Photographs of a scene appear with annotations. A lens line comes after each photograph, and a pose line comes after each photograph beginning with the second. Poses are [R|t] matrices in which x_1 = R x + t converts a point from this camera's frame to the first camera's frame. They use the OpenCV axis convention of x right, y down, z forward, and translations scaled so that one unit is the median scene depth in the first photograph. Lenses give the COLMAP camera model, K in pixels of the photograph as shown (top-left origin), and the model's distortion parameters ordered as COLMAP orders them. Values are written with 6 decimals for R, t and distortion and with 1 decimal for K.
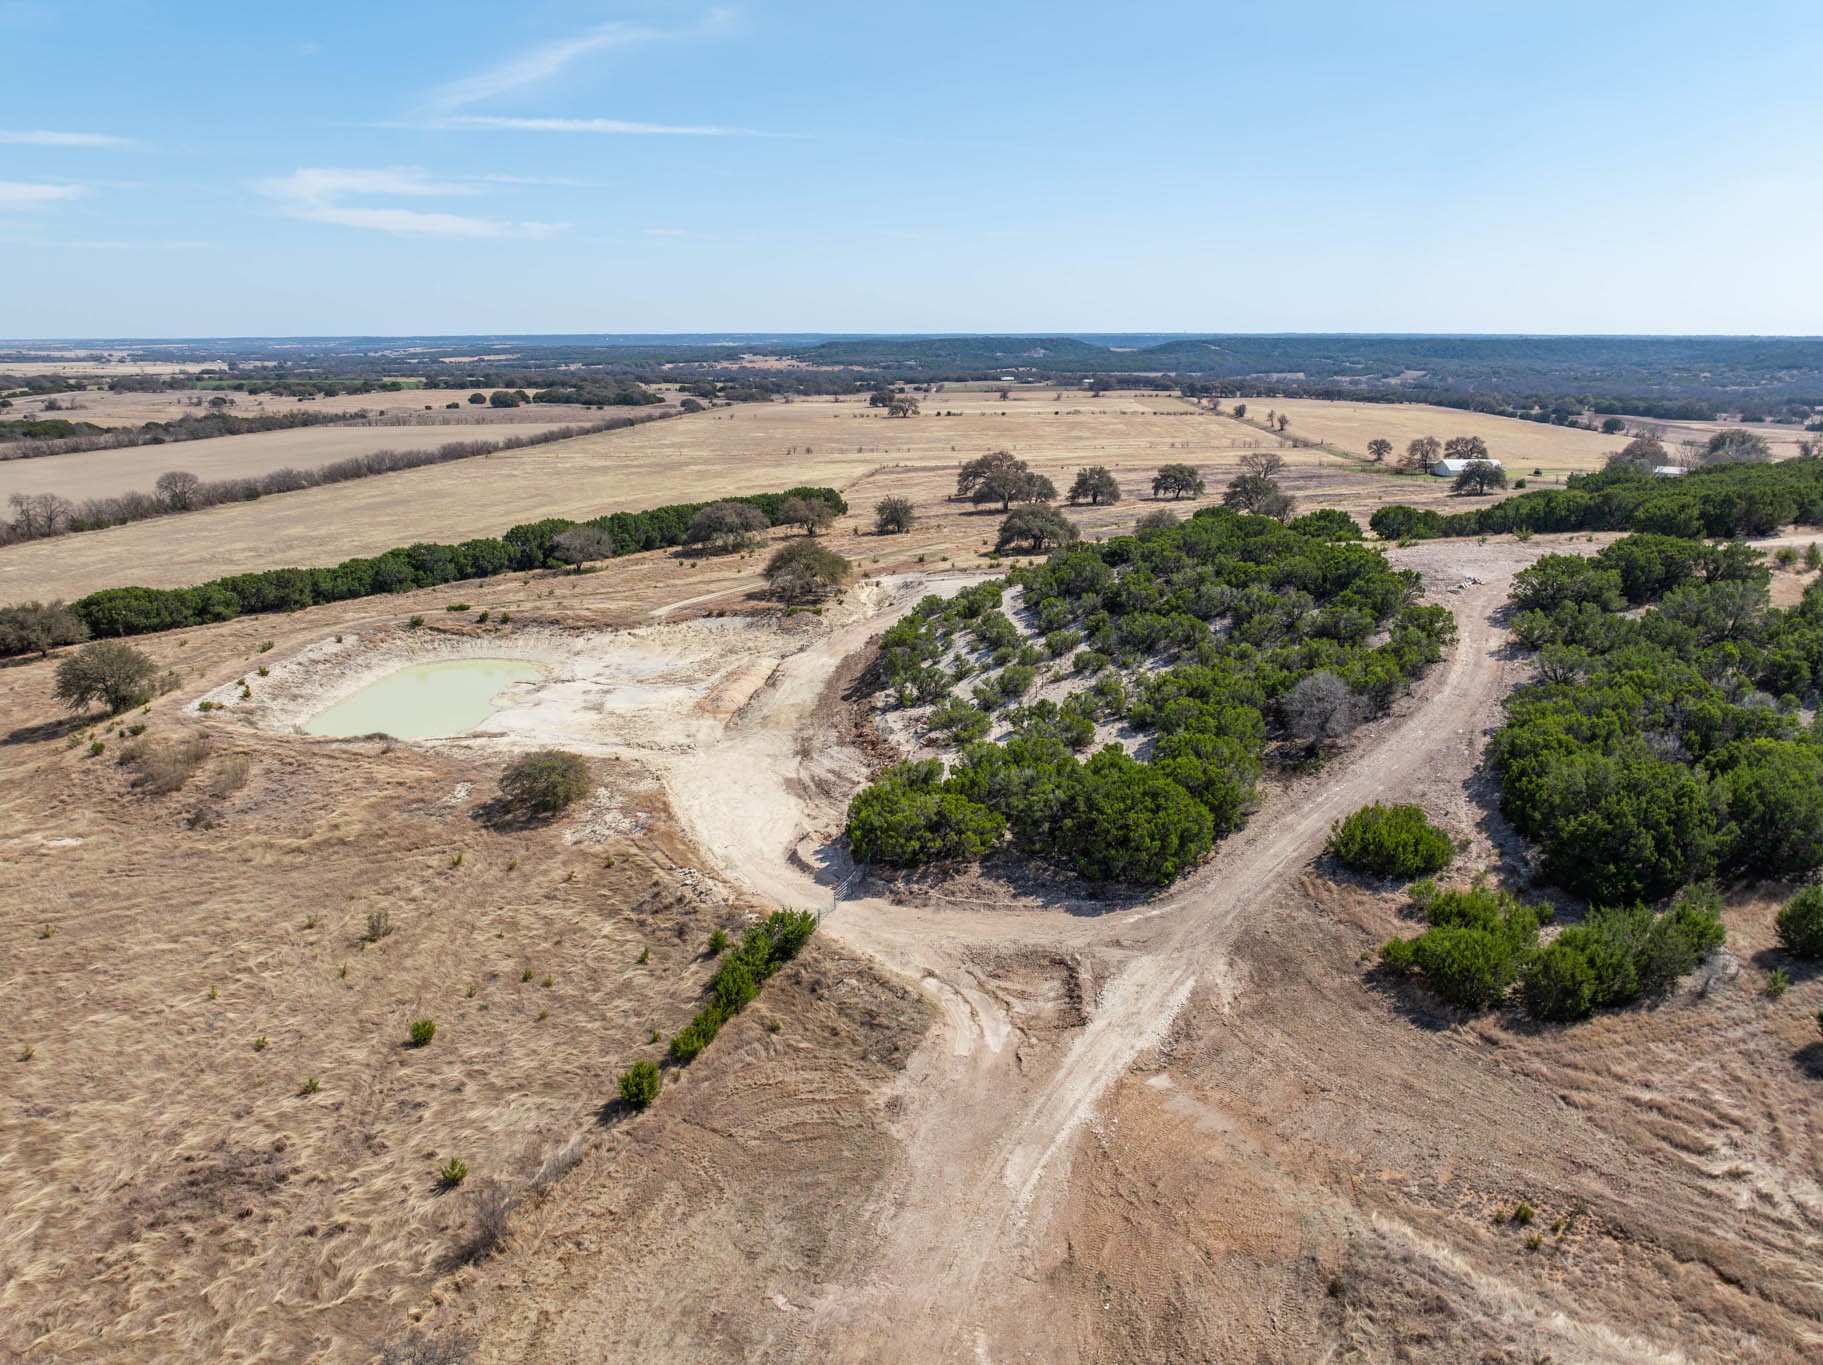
lens RADIAL K [[1277.8, 0, 913.2], [0, 1277.8, 683.9], [0, 0, 1]] dist [-0.039946, 0.028339]
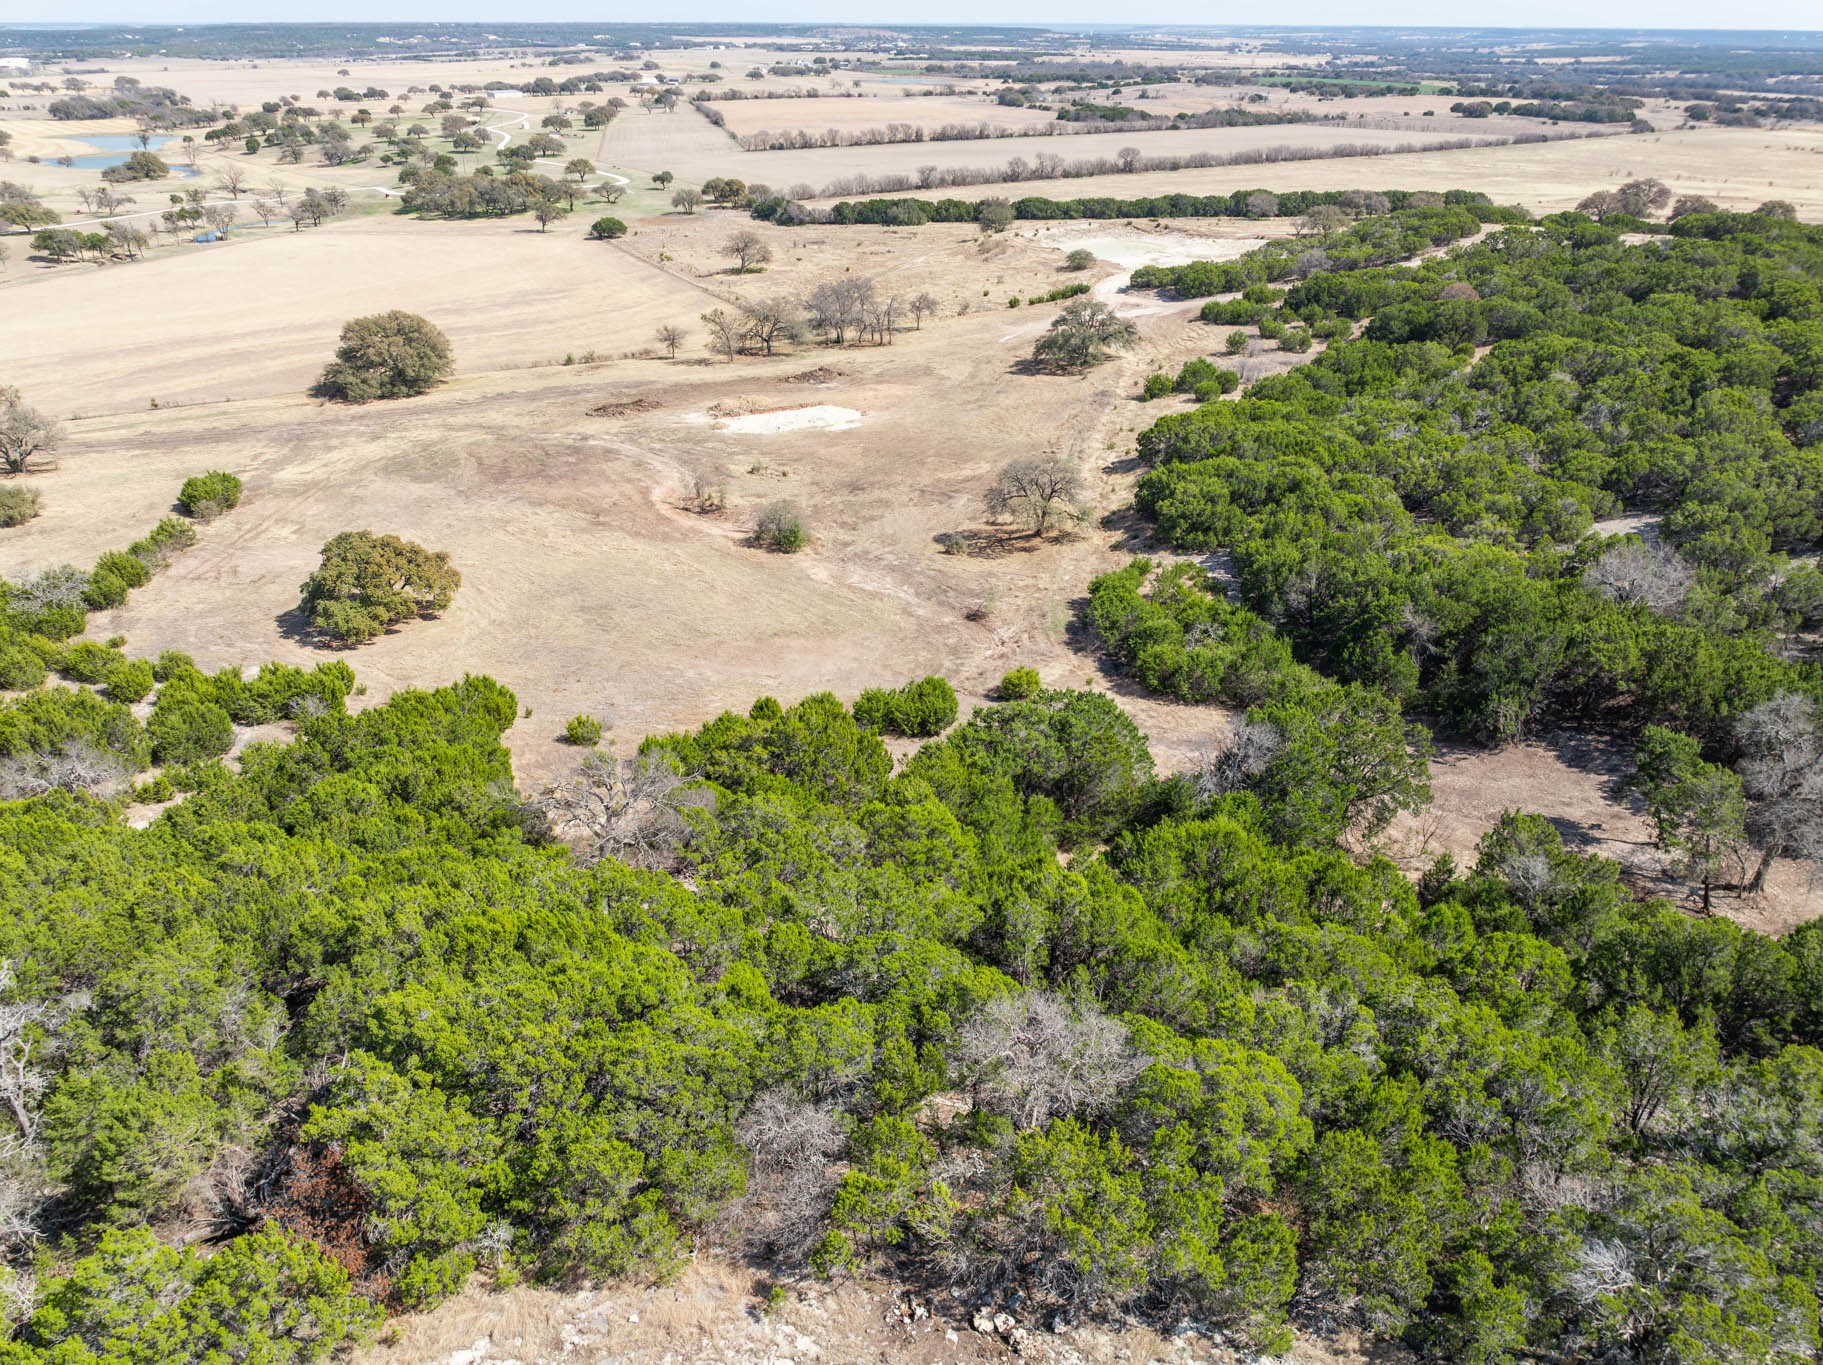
lens RADIAL K [[1279.5, 0, 912.5], [0, 1279.5, 668.7], [0, 0, 1]] dist [-0.033813, 0.021671]
pose [[0.698766, 0.327945, -0.635750, 0.234639], [-0.193268, 0.942223, 0.273611, 0.034521], [0.688748, -0.068320, 0.721775, -0.206045]]
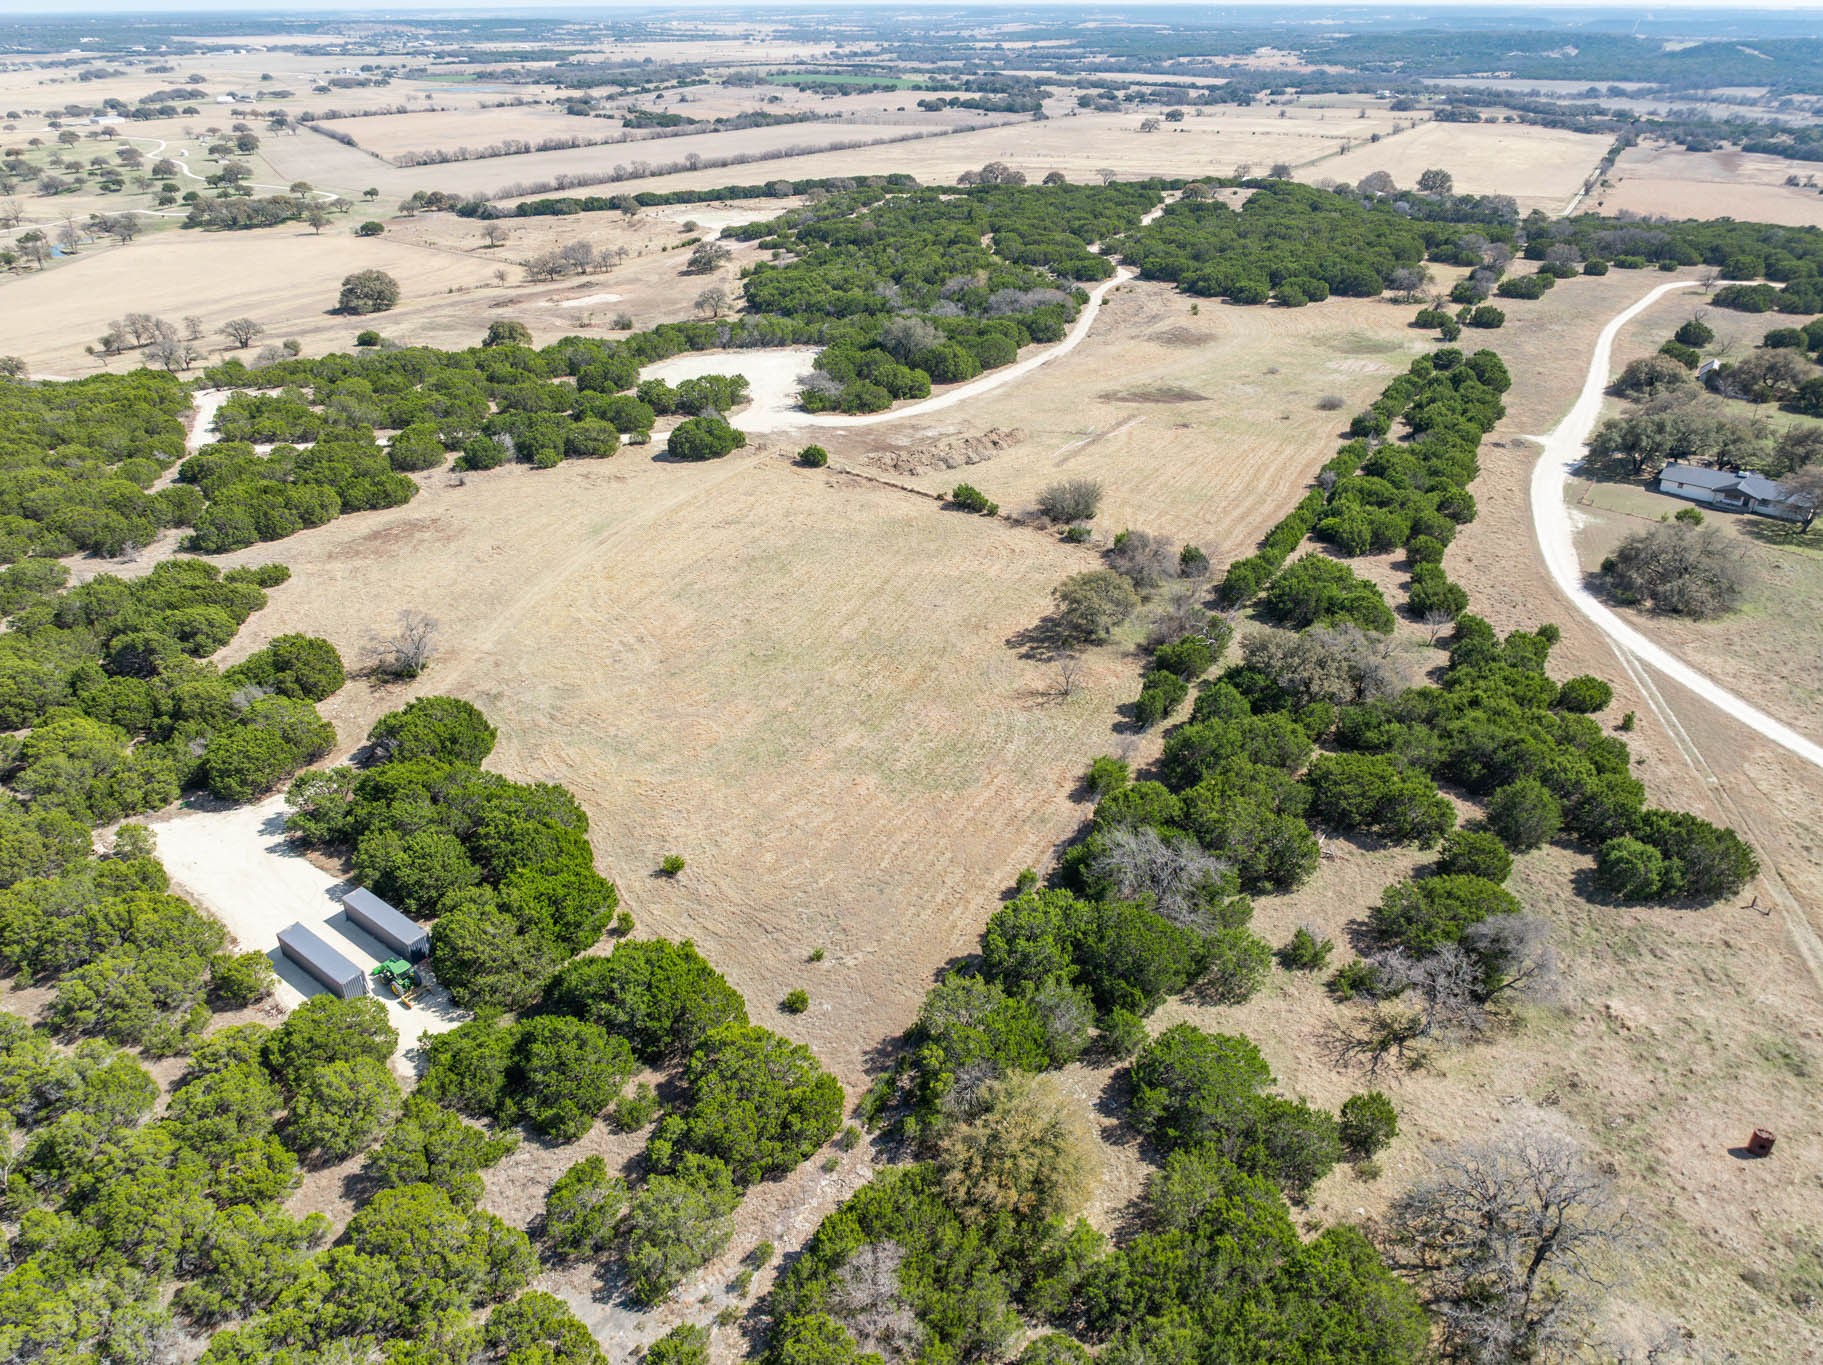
lens RADIAL K [[1277.8, 0, 913.2], [0, 1277.8, 683.9], [0, 0, 1]] dist [-0.039946, 0.028339]
pose [[0.897094, 0.208590, -0.389503, 0.450724], [-0.114691, 0.961265, 0.250632, 0.071363], [0.426695, -0.180168, 0.886268, -0.544768]]
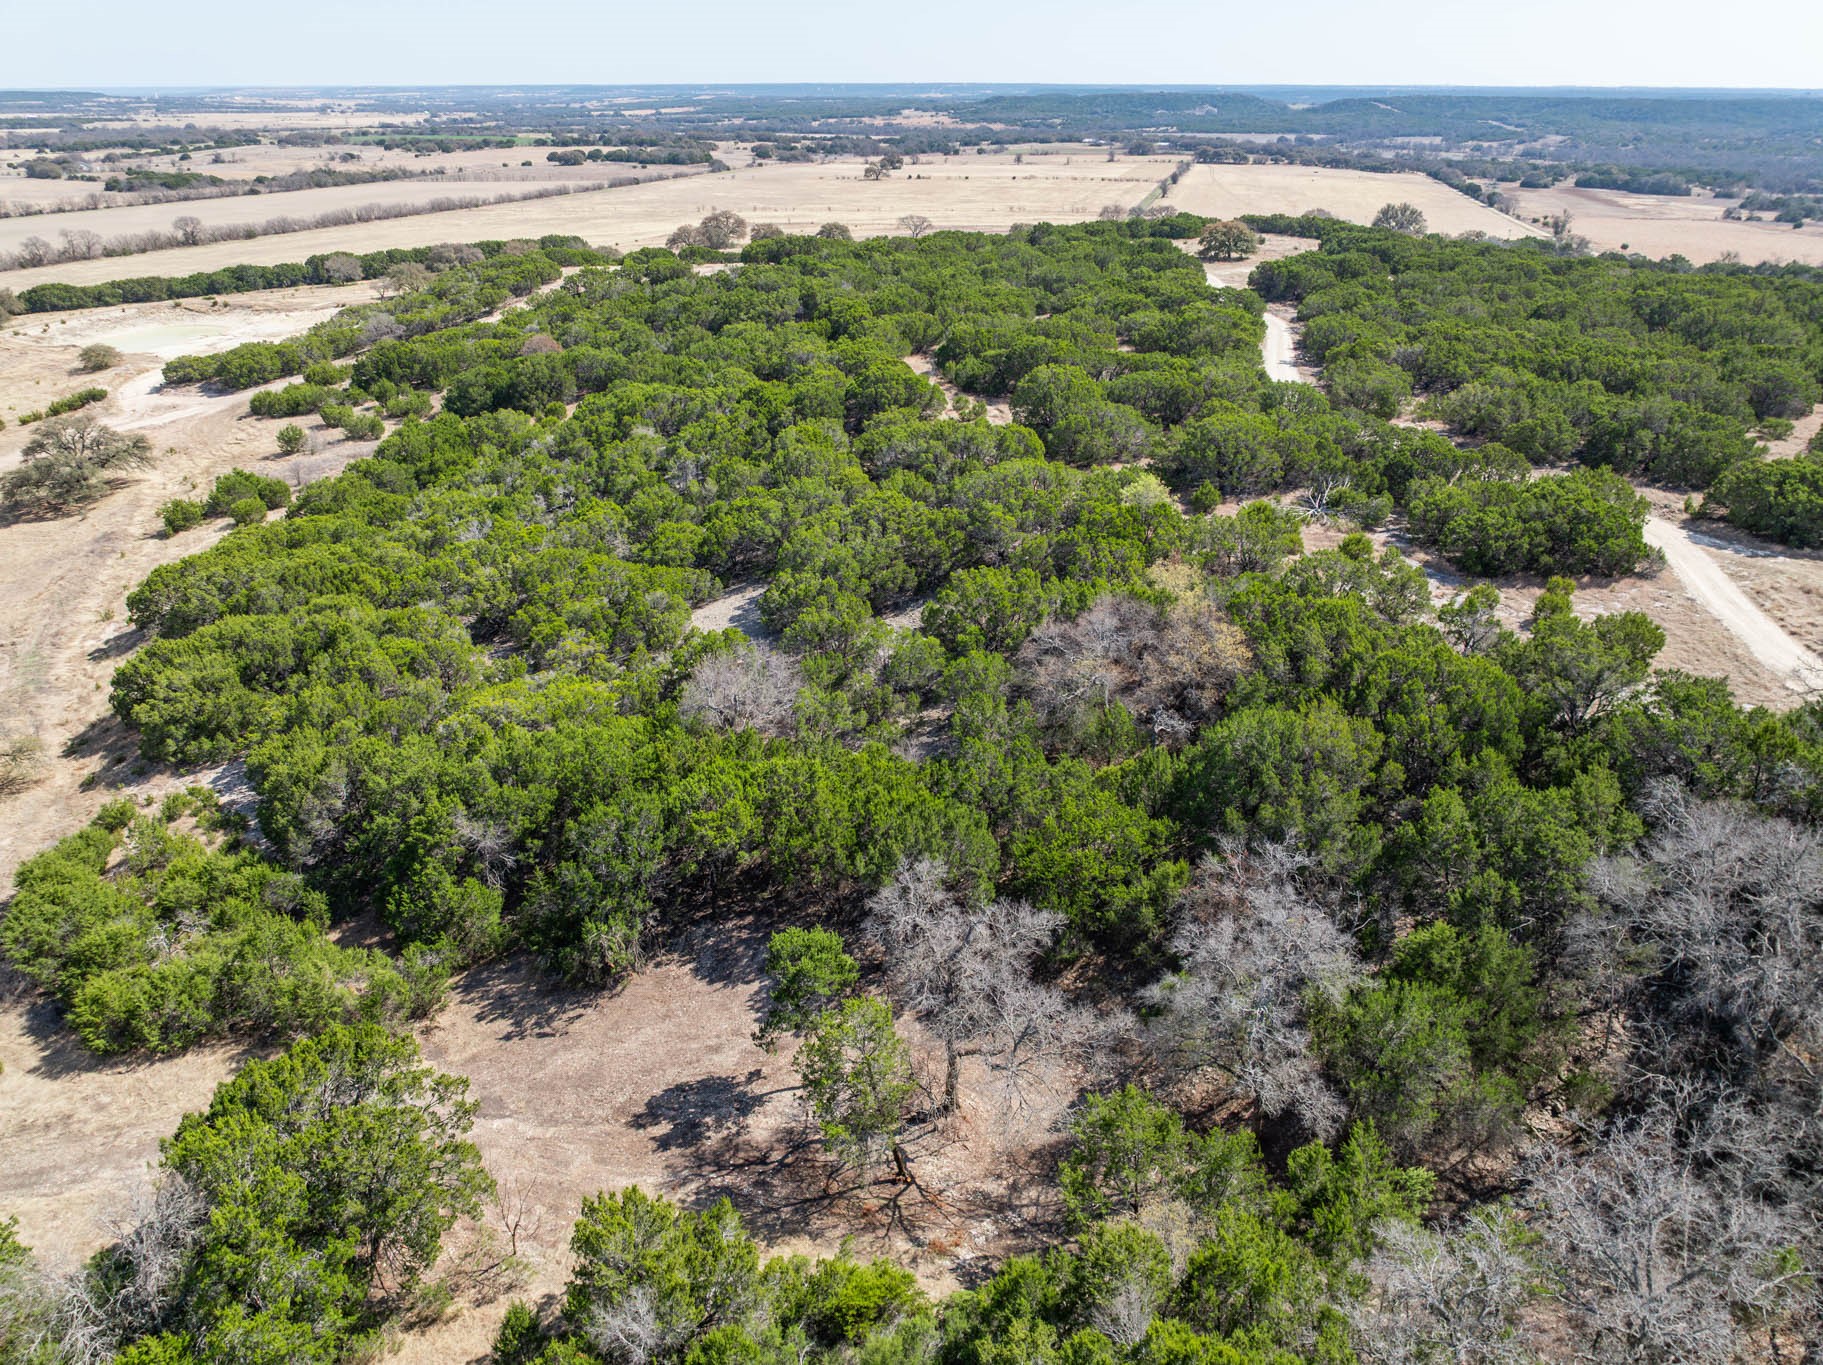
lens RADIAL K [[1279.5, 0, 912.5], [0, 1279.5, 668.7], [0, 0, 1]] dist [-0.033813, 0.021671]
pose [[0.984452, 0.075199, -0.158746, 0.230814], [-0.048288, 0.984768, 0.167037, 0.026272], [0.168888, -0.156774, 0.973087, -0.154108]]
